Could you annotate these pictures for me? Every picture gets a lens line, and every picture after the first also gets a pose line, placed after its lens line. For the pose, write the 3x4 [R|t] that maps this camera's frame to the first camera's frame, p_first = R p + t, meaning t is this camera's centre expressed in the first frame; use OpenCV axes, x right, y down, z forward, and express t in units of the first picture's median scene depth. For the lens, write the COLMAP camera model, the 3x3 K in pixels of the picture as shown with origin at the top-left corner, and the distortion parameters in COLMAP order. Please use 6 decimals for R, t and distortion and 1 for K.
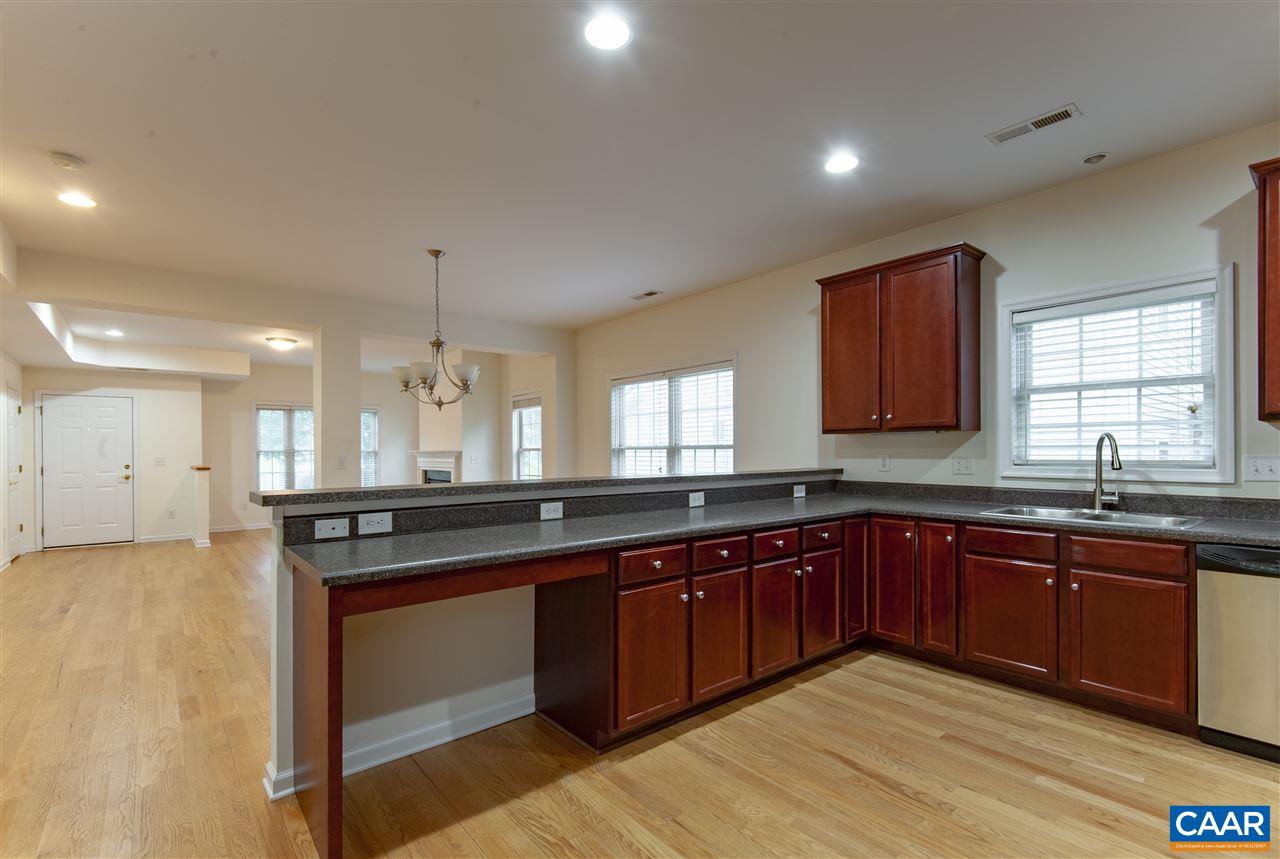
lens RADIAL K [[588.3, 0, 614.5], [0, 588.3, 454.2], [0, 0, 1]] dist [0.029245, -0.020015]
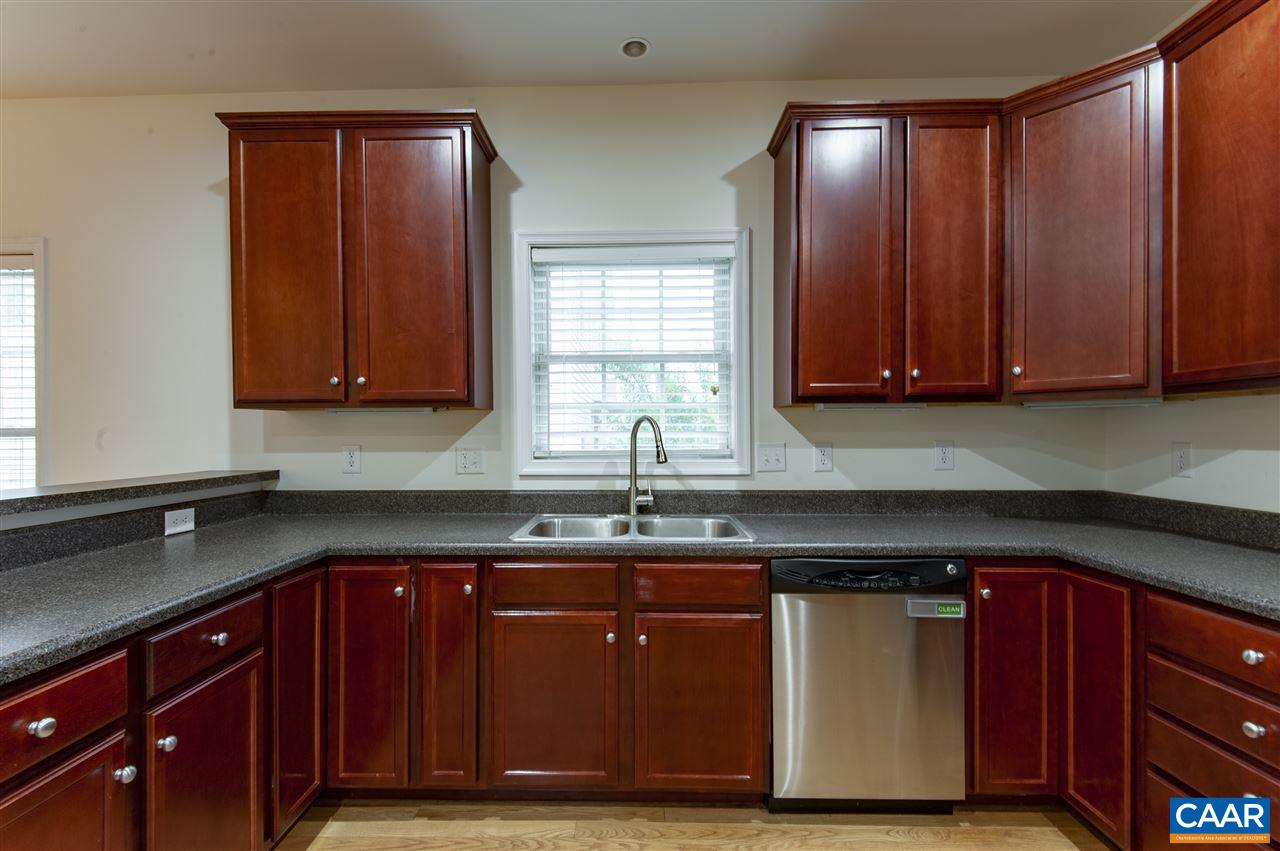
lens RADIAL K [[589.7, 0, 640.0], [0, 589.7, 436.8], [0, 0, 1]] dist [0.031162, -0.021145]
pose [[0.625965, -0.000092, 0.779851, 0.201882], [0.007116, 0.999959, -0.005594, -0.003254], [-0.779819, 0.009052, 0.625940, 0.469826]]
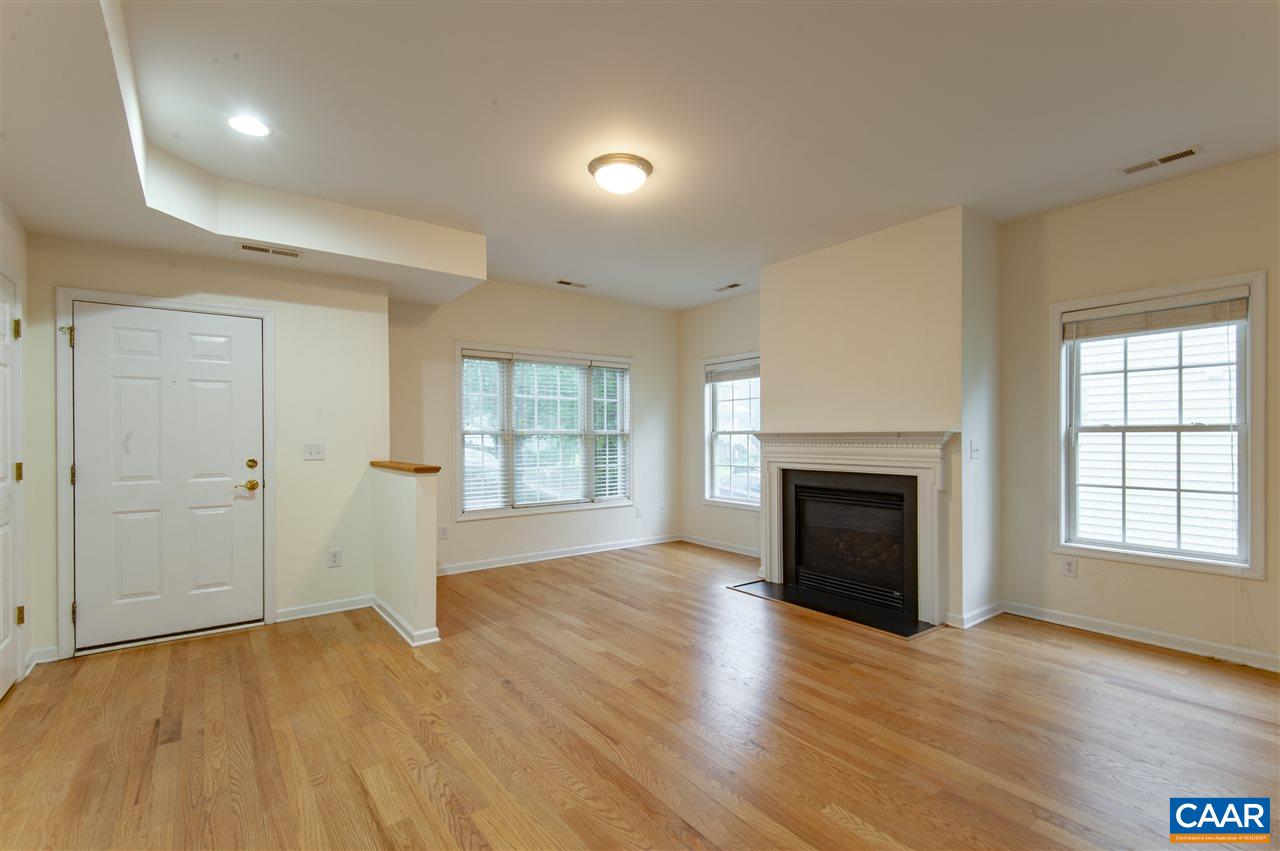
lens RADIAL K [[589.7, 0, 640.0], [0, 589.7, 436.8], [0, 0, 1]] dist [0.031162, -0.021145]
pose [[0.999419, 0.003009, -0.033955, -1.202248], [-0.003141, 0.999988, -0.003834, 0.001137], [0.033943, 0.003939, 0.999416, 1.302430]]
